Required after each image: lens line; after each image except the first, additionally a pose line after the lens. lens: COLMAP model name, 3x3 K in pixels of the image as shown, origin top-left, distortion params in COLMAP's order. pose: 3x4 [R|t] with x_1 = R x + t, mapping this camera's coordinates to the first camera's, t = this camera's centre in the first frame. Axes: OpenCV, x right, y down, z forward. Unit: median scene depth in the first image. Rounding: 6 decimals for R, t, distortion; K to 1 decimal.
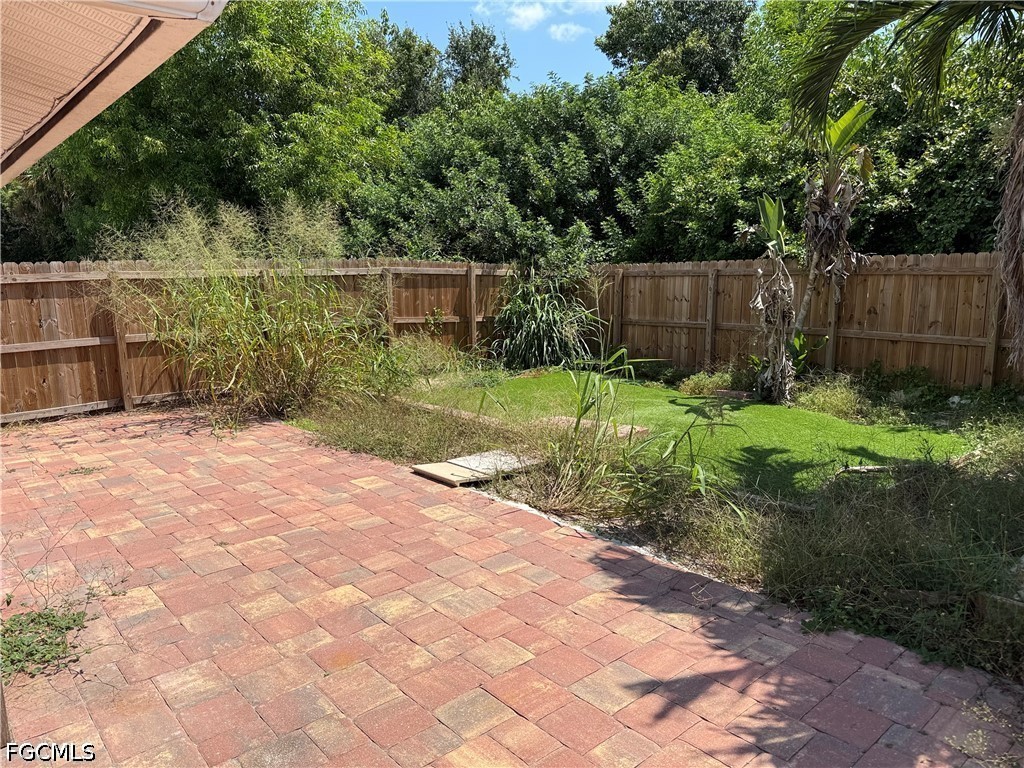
lens RADIAL K [[719.7, 0, 511.1], [0, 719.7, 383.6], [0, 0, 1]] dist [0.079053, -0.109639]
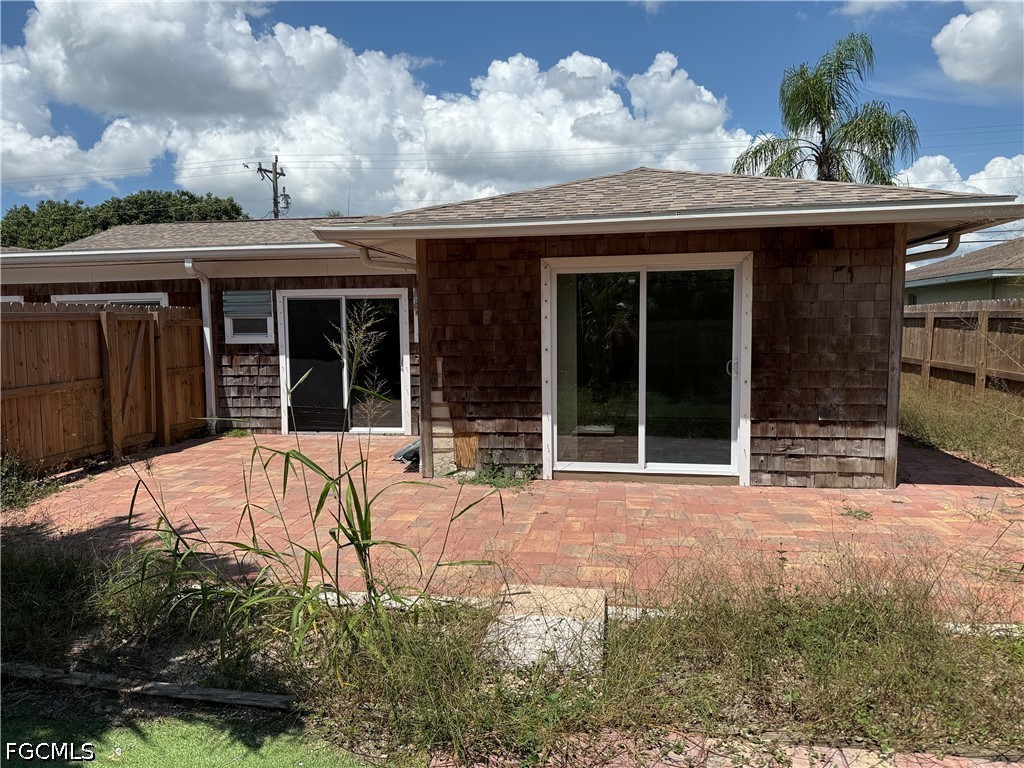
lens RADIAL K [[719.7, 0, 514.9], [0, 719.7, 383.2], [0, 0, 1]] dist [0.079053, -0.109639]
pose [[-0.762010, 0.085272, -0.641926, 0.291761], [-0.076358, 0.972545, 0.219832, -0.183497], [0.643047, 0.216531, -0.734578, 1.125849]]
